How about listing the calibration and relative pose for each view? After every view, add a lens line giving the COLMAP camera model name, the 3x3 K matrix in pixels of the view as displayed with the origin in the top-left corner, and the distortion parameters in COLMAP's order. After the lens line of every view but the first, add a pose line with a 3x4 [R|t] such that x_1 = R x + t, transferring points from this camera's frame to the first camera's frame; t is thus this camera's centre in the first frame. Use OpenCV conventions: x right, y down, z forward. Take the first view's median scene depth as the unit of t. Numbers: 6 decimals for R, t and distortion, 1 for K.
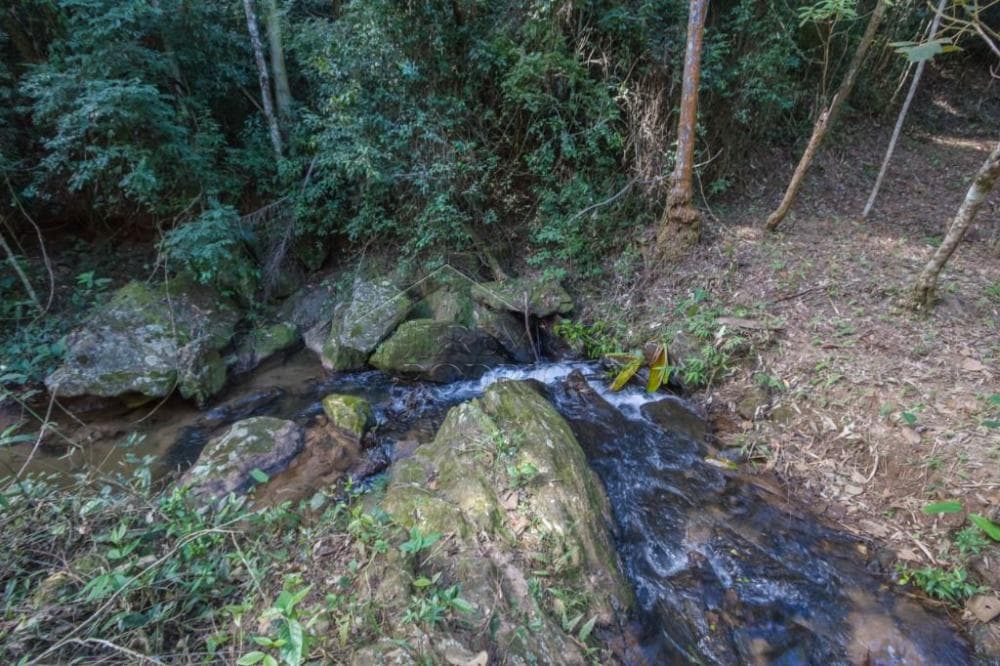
lens RADIAL K [[475.1, 0, 502.6], [0, 475.1, 334.6], [0, 0, 1]] dist [-0.014854, 0.001826]
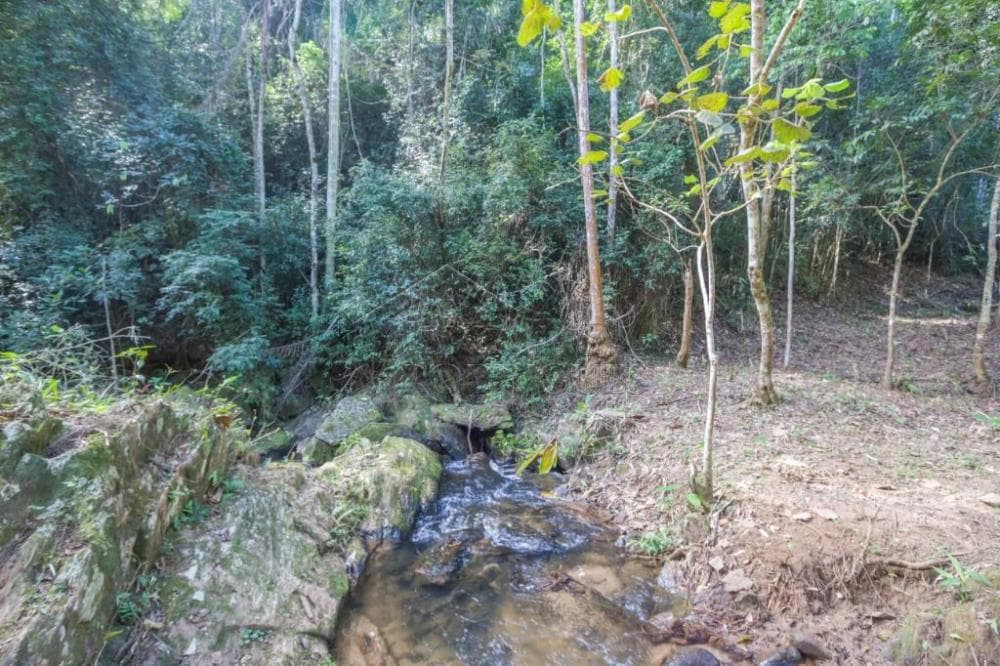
lens RADIAL K [[475.1, 0, 500.9], [0, 475.1, 330.6], [0, 0, 1]] dist [-0.014854, 0.001826]
pose [[0.989430, 0.009830, -0.144681, 0.301613], [-0.071567, 0.900834, -0.428224, 0.248641], [0.126124, 0.434051, 0.892016, -0.165430]]
